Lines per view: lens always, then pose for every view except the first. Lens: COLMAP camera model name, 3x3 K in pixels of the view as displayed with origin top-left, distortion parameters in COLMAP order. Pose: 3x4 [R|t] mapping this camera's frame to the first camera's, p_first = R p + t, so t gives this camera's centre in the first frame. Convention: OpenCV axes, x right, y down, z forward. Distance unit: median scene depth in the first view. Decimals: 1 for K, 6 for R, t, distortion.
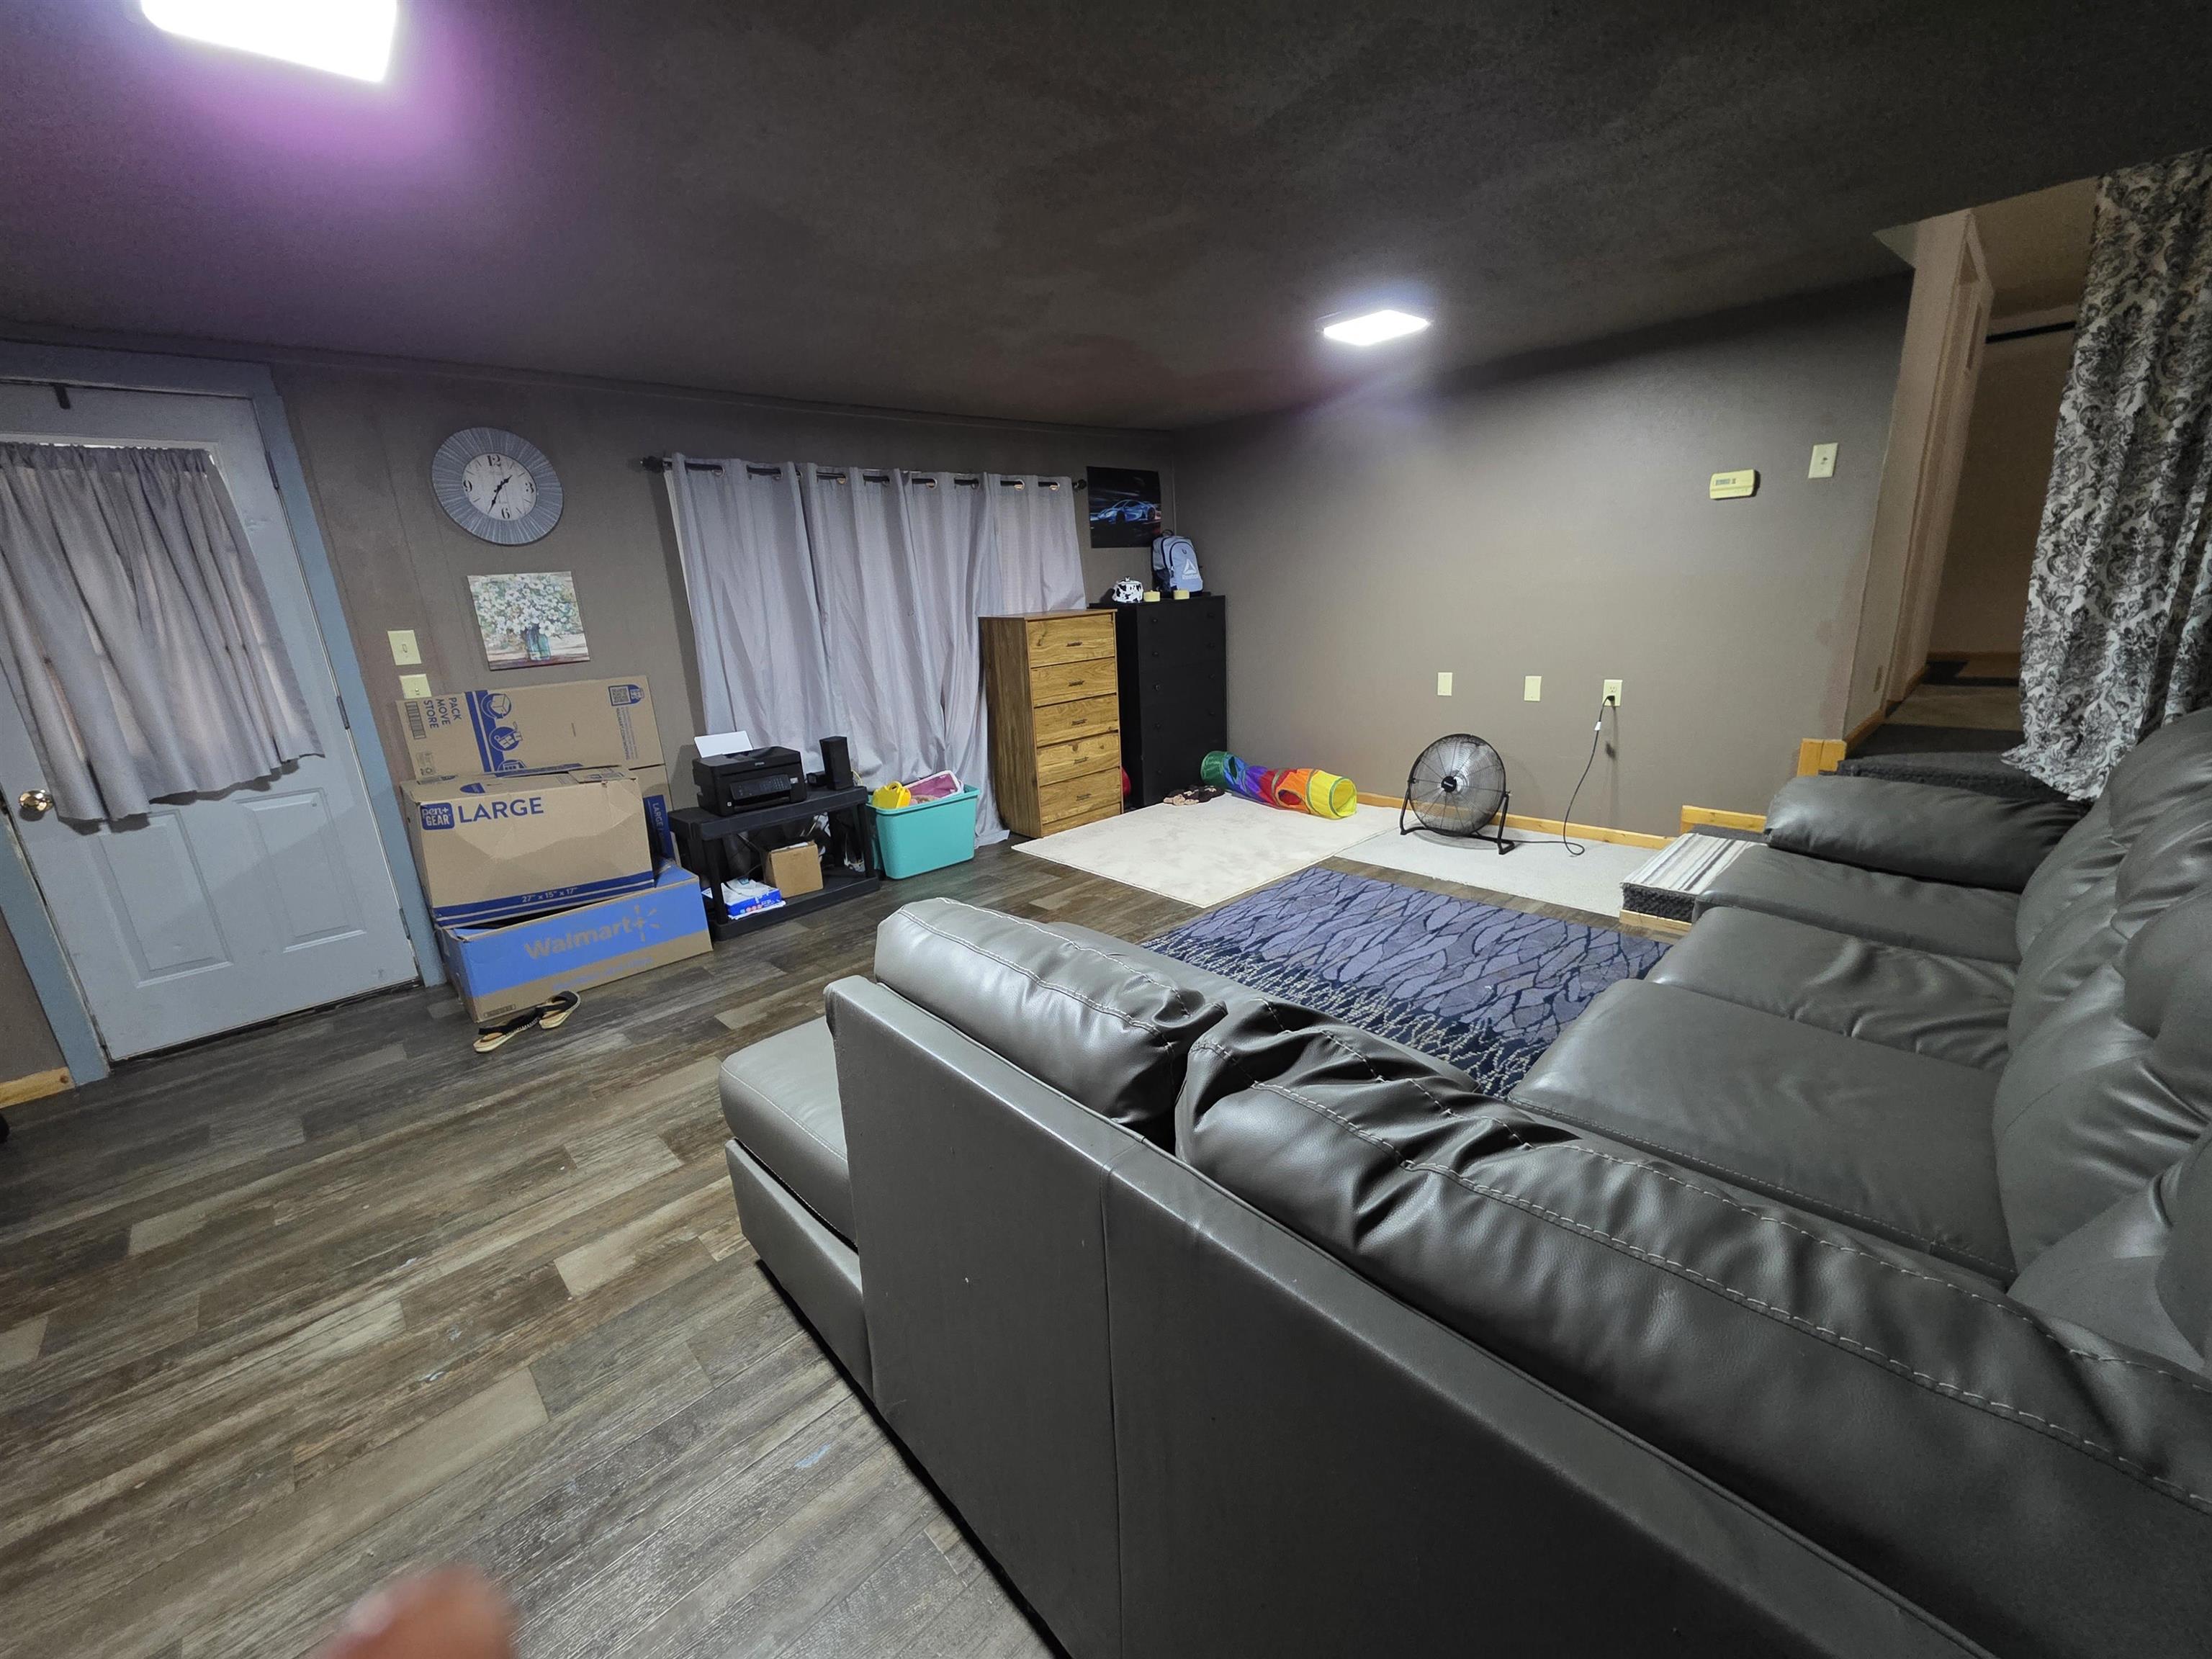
lens RADIAL K [[887.6, 0, 1113.0], [0, 887.6, 830.5], [0, 0, 1]] dist [0.002586, -0.000531]
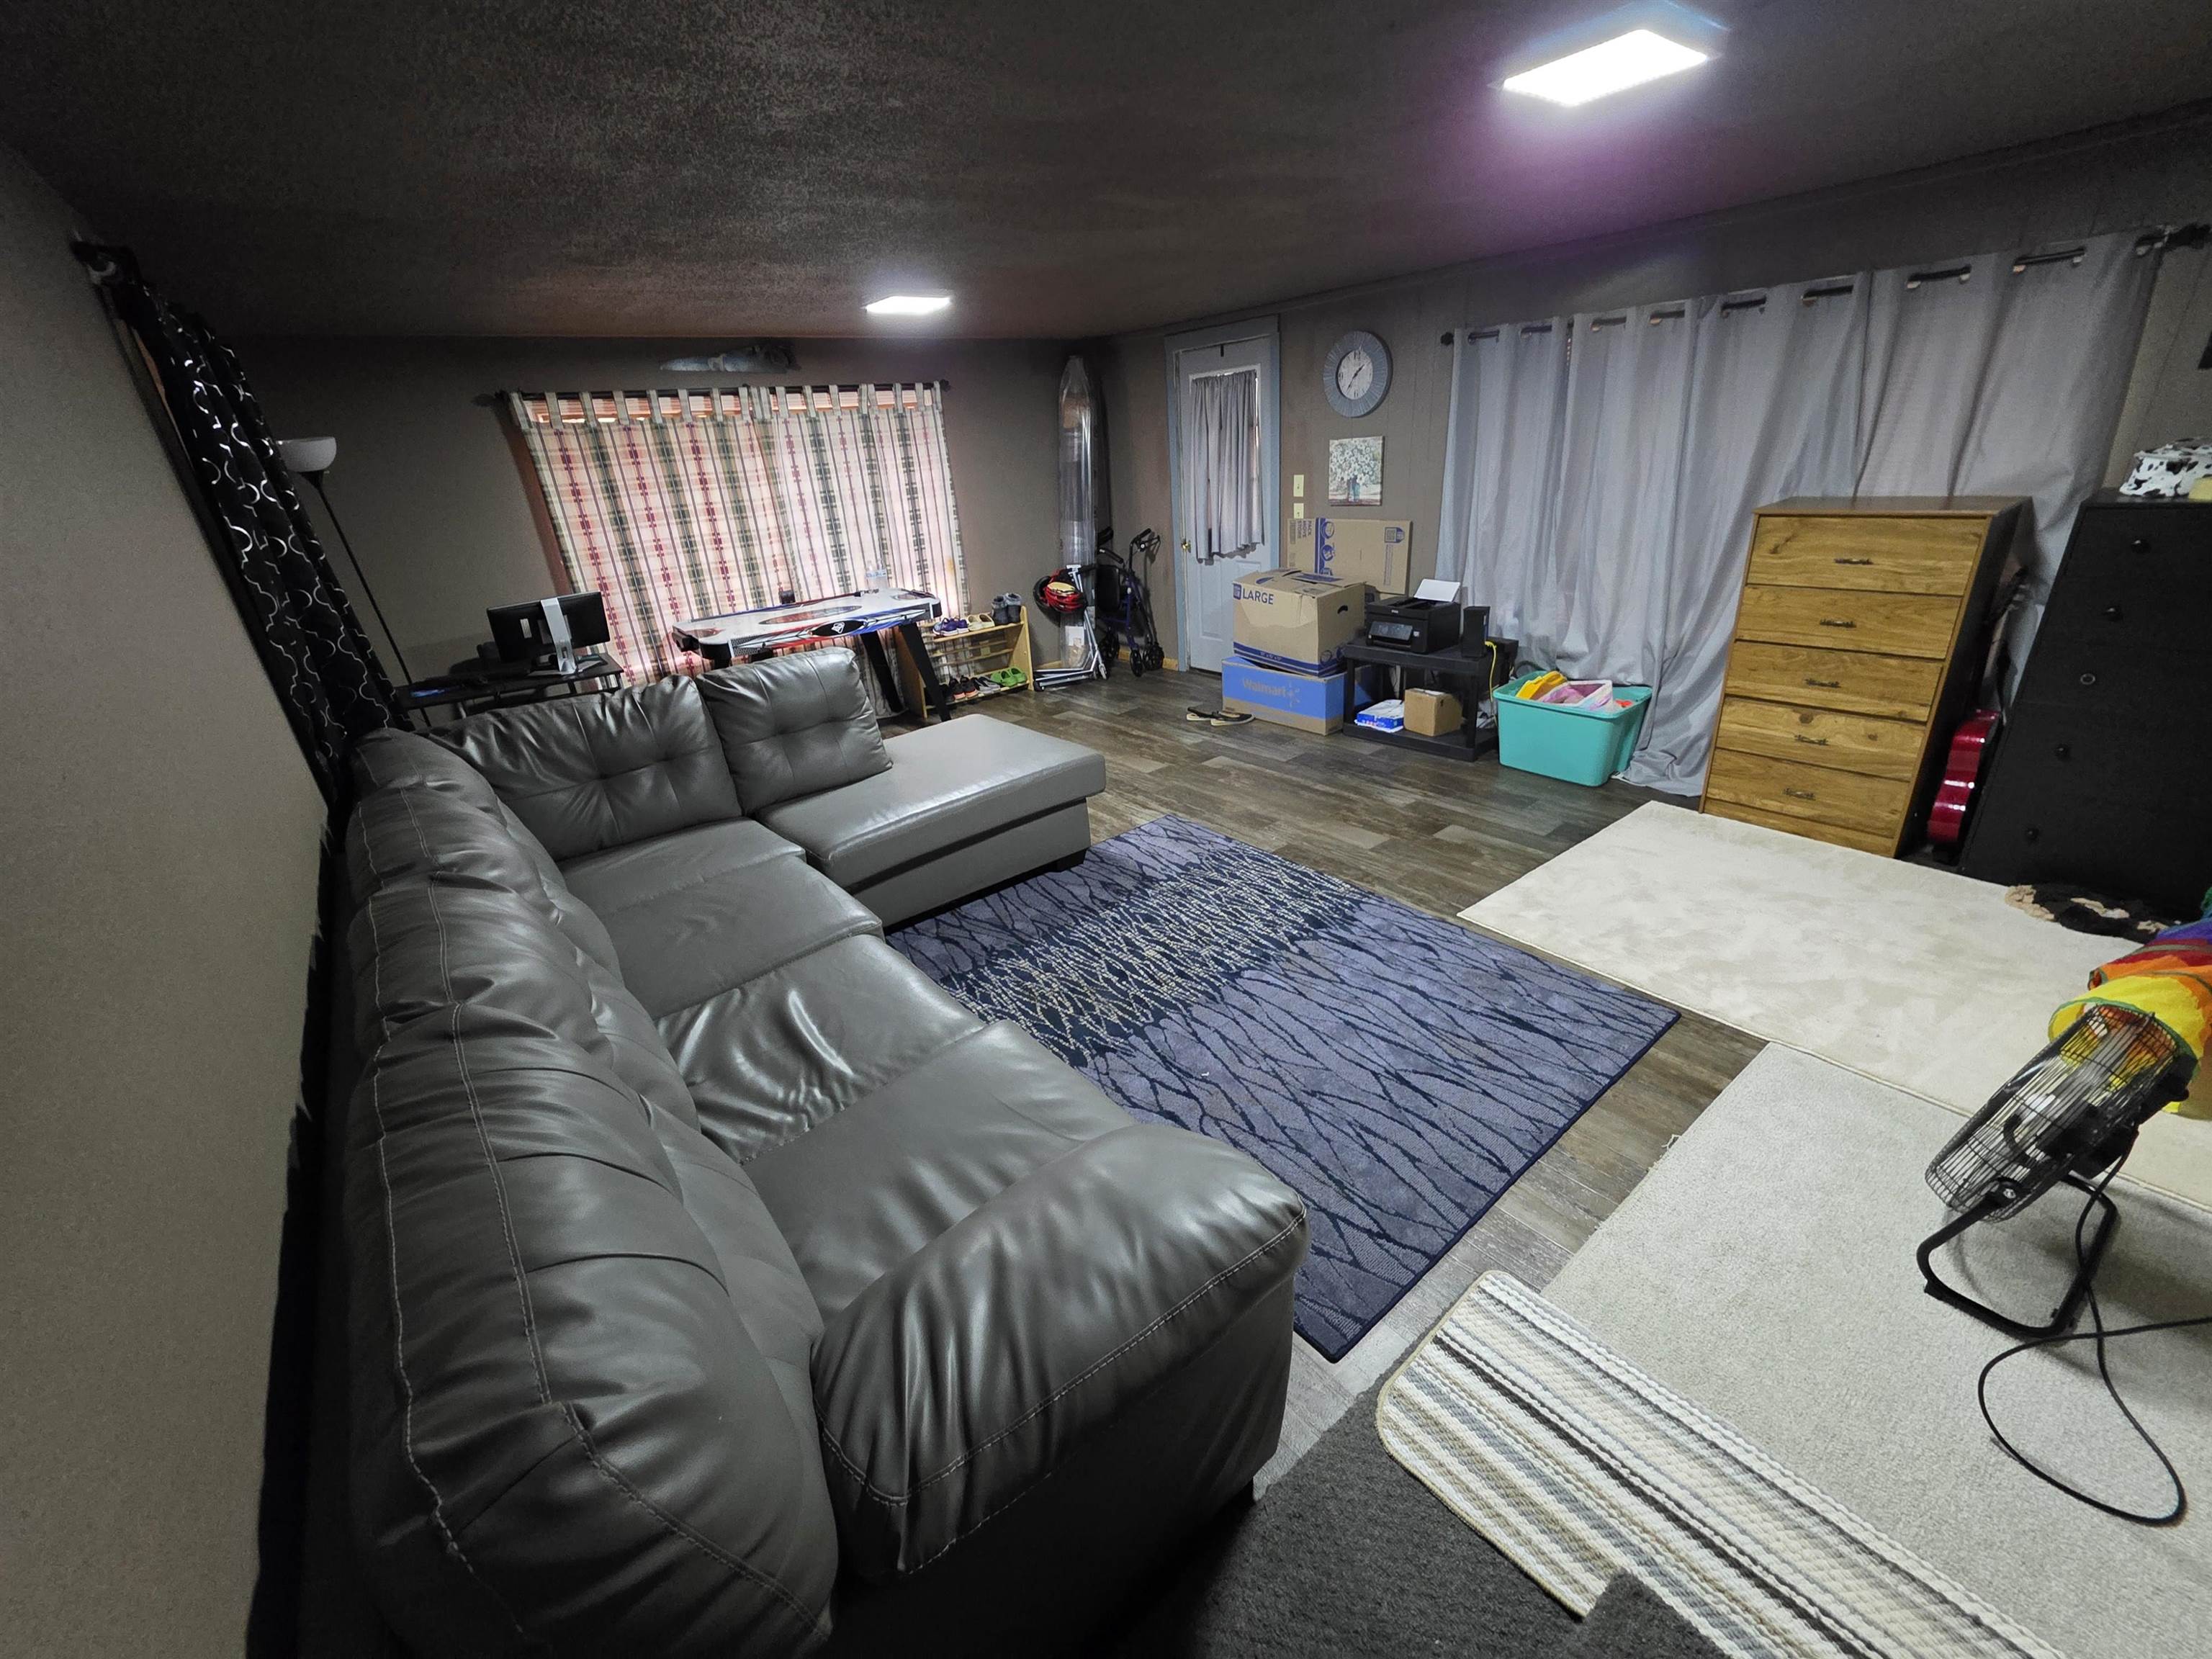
lens RADIAL K [[887.6, 0, 1108.8], [0, 887.6, 819.6], [0, 0, 1]] dist [0.002586, -0.000531]
pose [[-0.087888, 0.449711, -0.888839, 0.848683], [-0.193832, 0.867516, 0.458089, -0.312854], [0.977090, 0.212546, 0.010924, 0.682473]]
